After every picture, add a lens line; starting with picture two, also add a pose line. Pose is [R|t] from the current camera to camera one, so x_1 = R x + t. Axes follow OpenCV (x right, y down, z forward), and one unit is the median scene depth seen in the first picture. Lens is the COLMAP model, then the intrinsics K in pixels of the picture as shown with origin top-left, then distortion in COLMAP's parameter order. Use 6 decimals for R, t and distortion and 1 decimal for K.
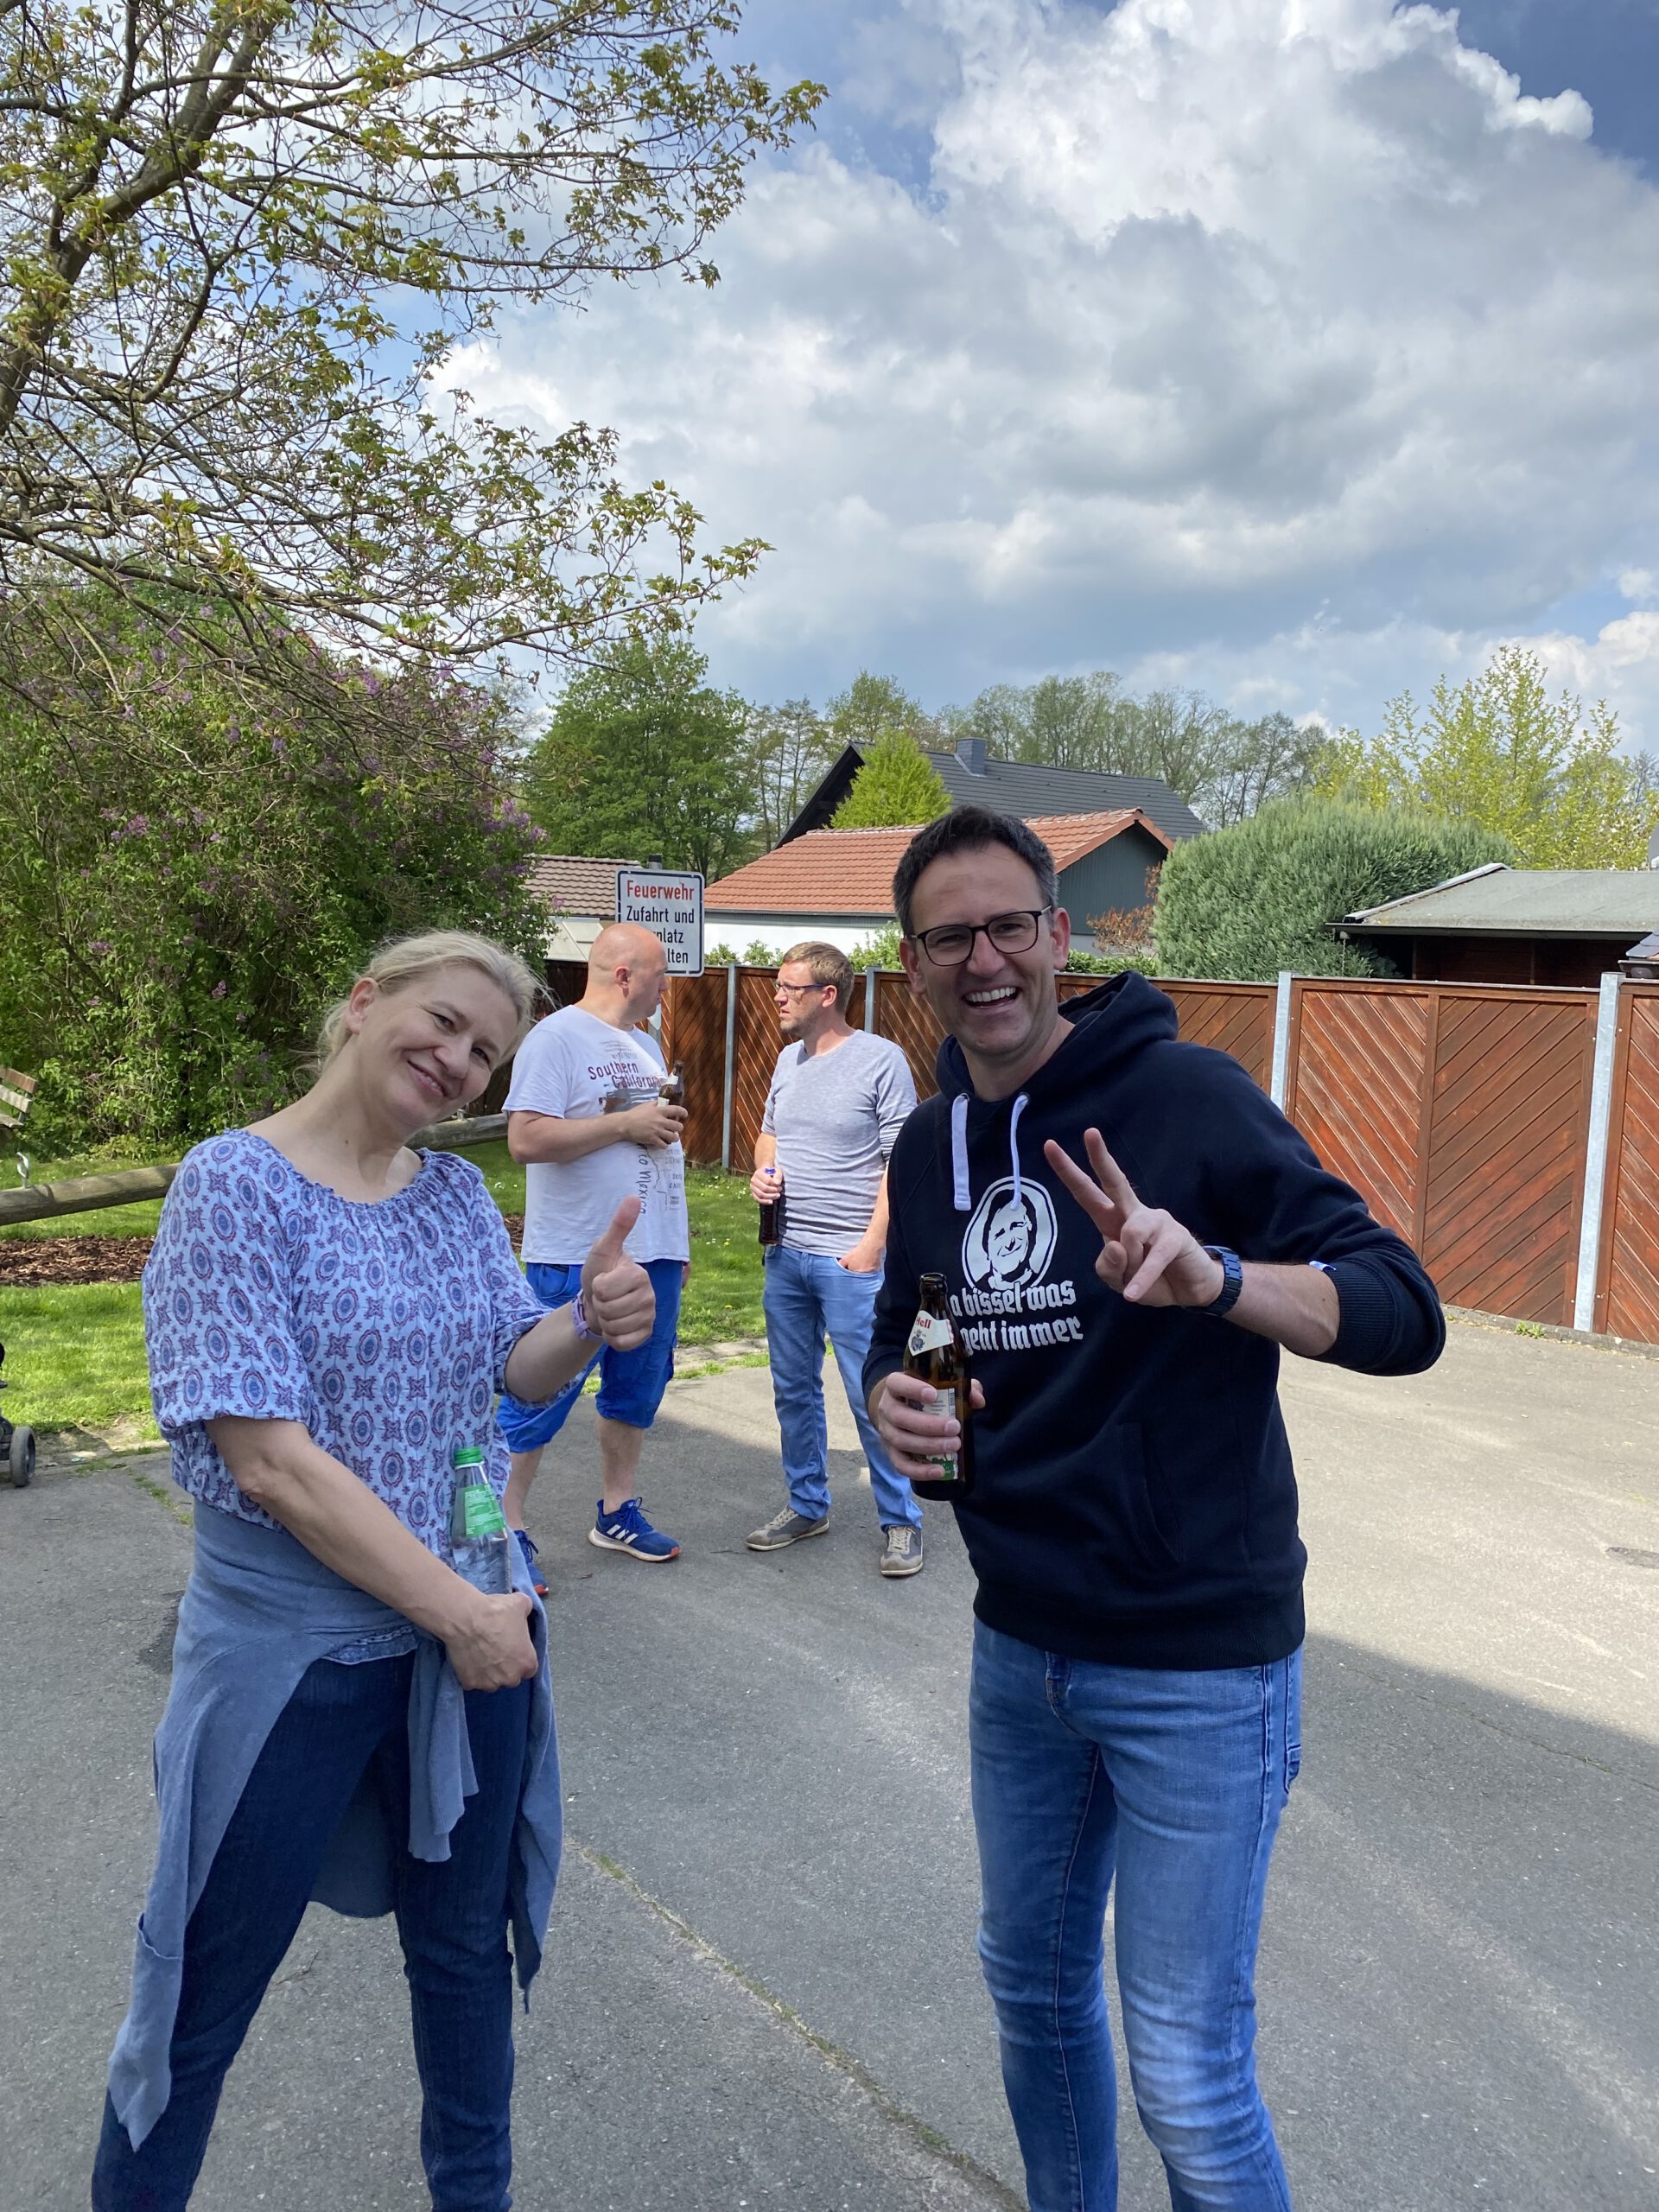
lens RADIAL K [[1691.3, 0, 810.0], [0, 1691.3, 1060.7], [0, 0, 1]] dist [0.054092, -0.061454]
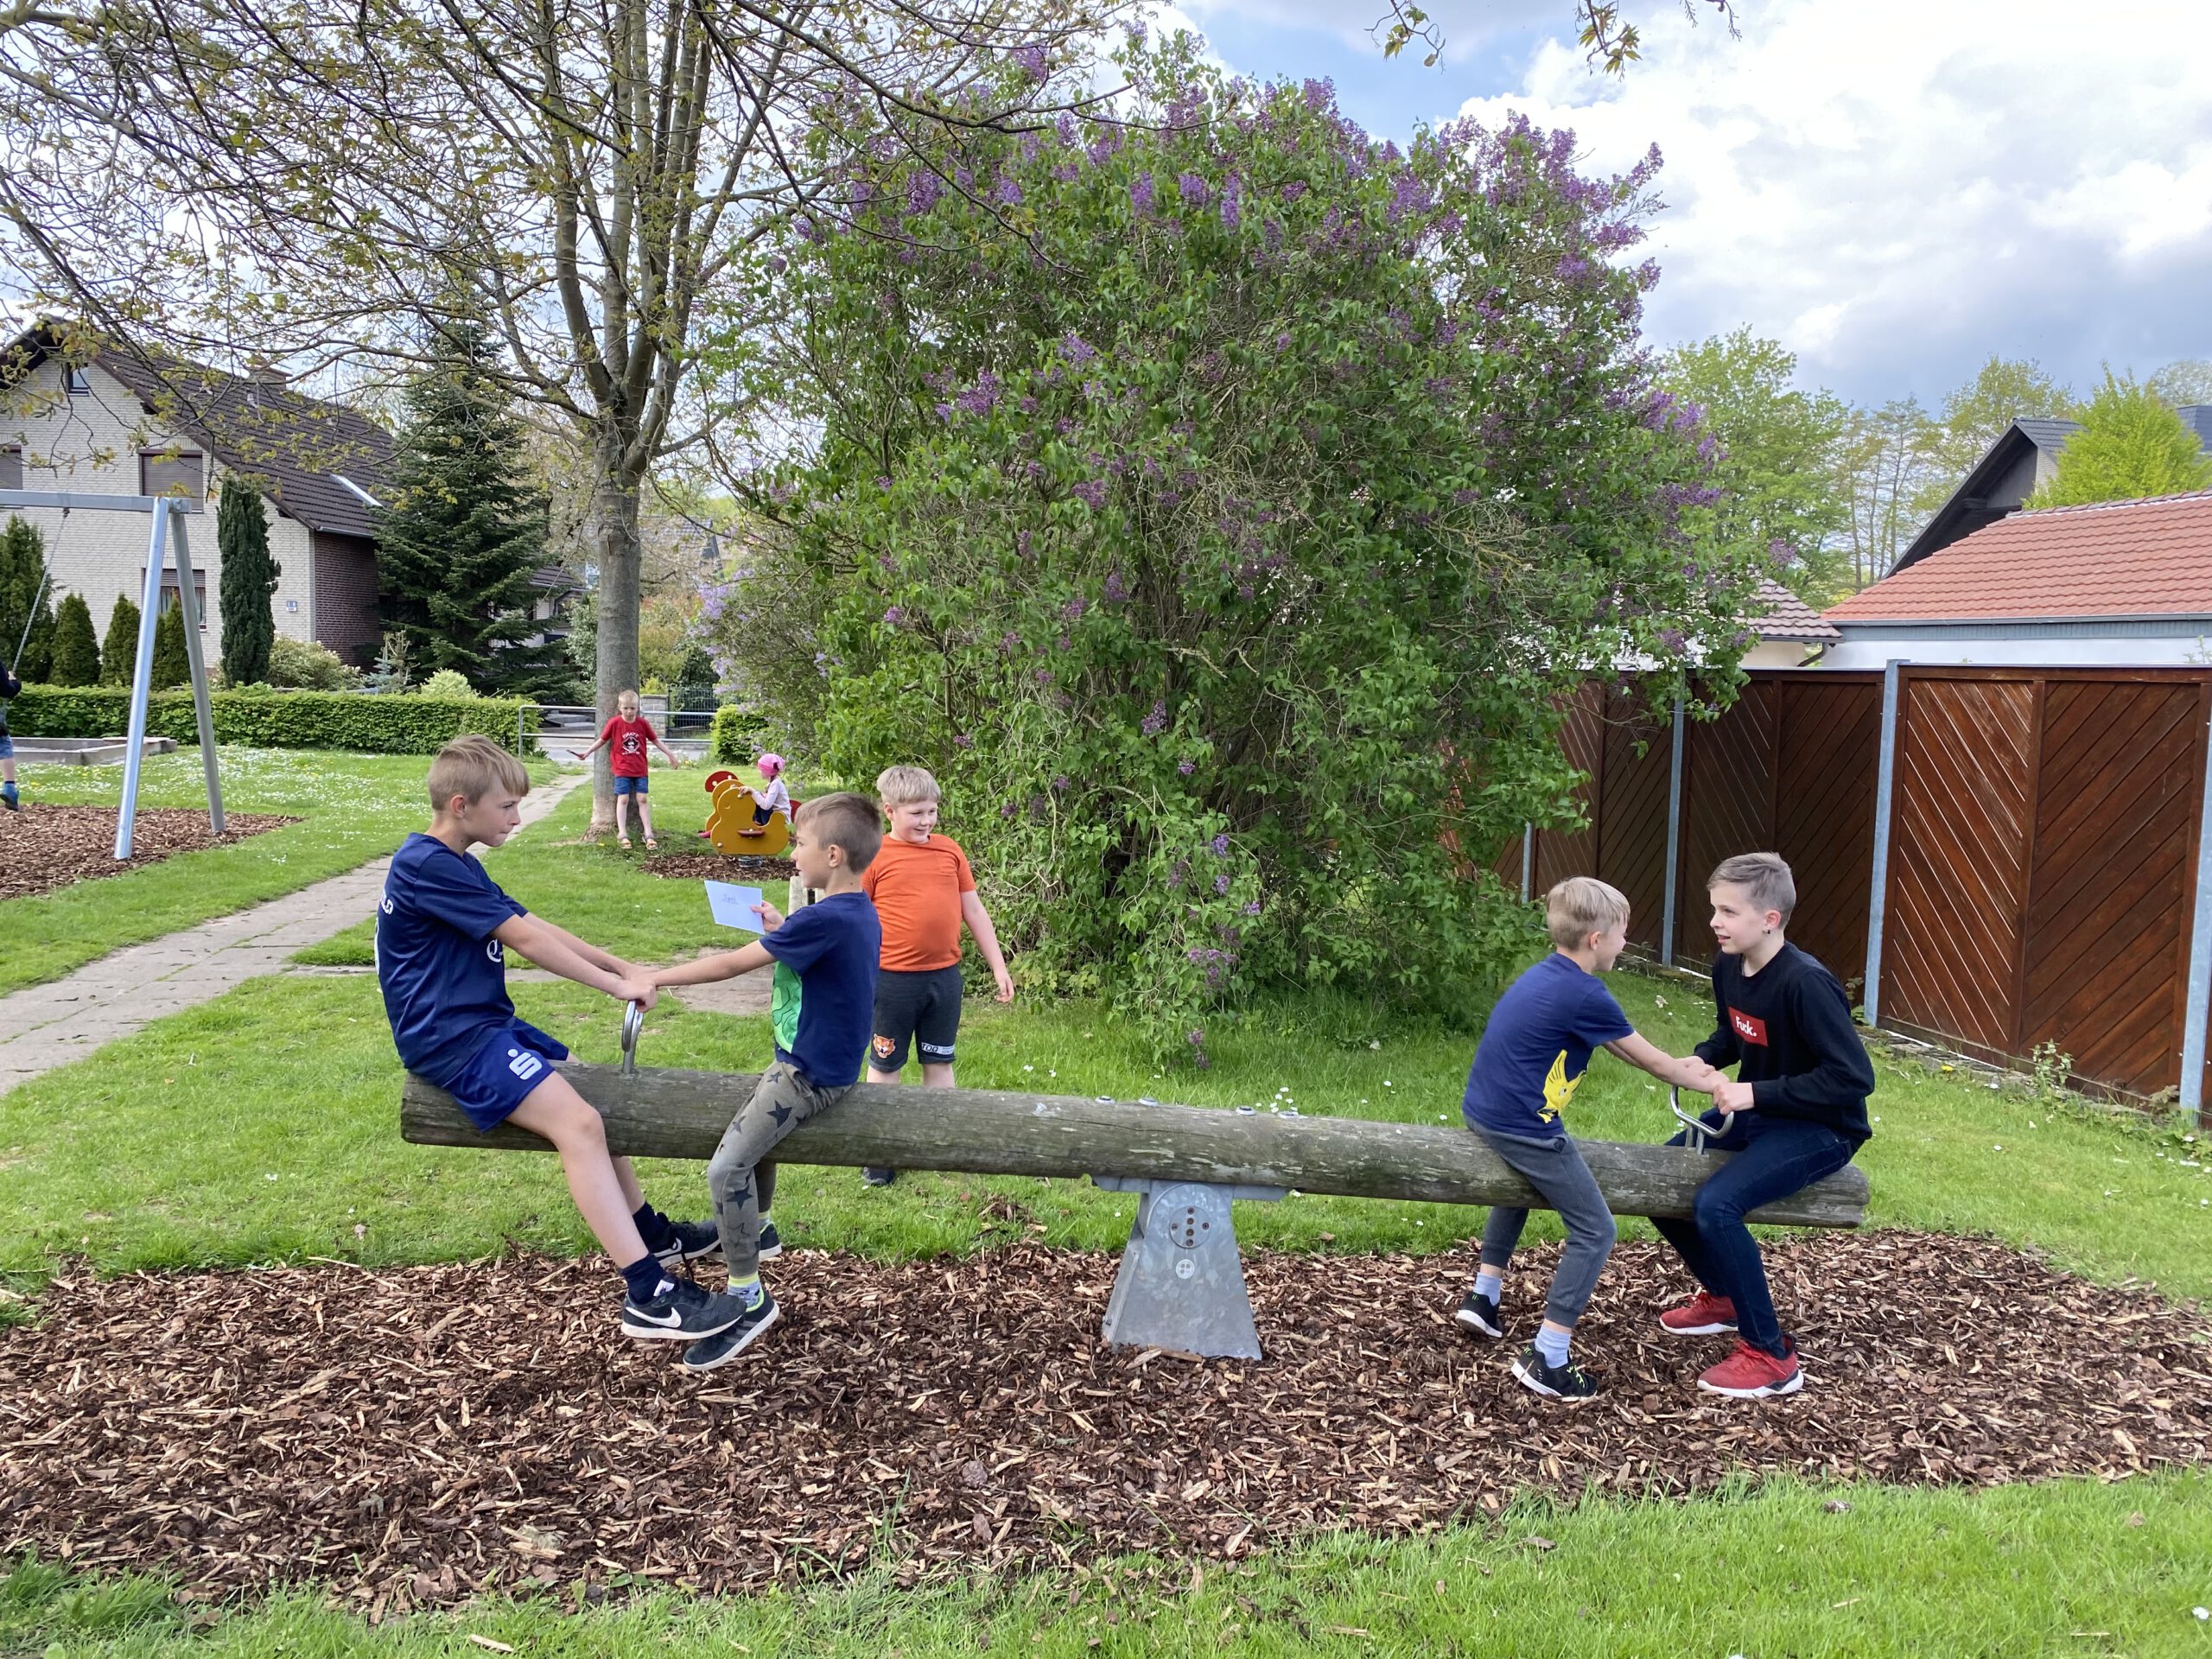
lens RADIAL K [[1691.3, 0, 1096.5], [0, 1691.3, 767.2], [0, 0, 1]] dist [0.054092, -0.061454]
pose [[0.909783, 0.015046, -0.414812, -0.103455], [-0.025228, 0.999500, -0.019078, -0.009226], [0.414318, 0.027822, 0.909707, 0.366353]]
